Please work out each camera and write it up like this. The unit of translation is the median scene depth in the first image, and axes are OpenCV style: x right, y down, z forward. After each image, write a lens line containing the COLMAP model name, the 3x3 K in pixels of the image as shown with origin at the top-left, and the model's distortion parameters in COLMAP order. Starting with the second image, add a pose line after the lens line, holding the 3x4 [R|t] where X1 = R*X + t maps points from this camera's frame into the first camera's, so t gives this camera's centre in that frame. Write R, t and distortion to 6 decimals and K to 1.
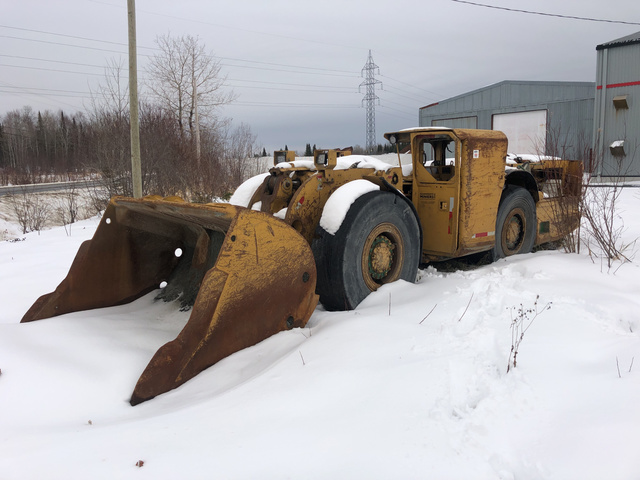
lens RADIAL K [[532.3, 0, 319.9], [0, 532.3, 239.7], [0, 0, 1]] dist [0.008659, 0.009157]
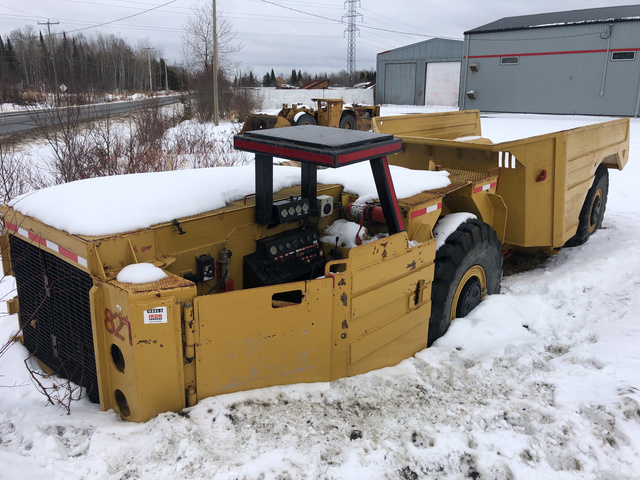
lens RADIAL K [[532.3, 0, 319.7], [0, 532.3, 238.9], [0, 0, 1]] dist [0.008659, 0.009157]
pose [[0.999258, 0.021406, 0.032031, 0.011974], [-0.025531, 0.990589, 0.134470, 0.042188], [-0.028851, -0.135188, 0.990400, -0.441190]]
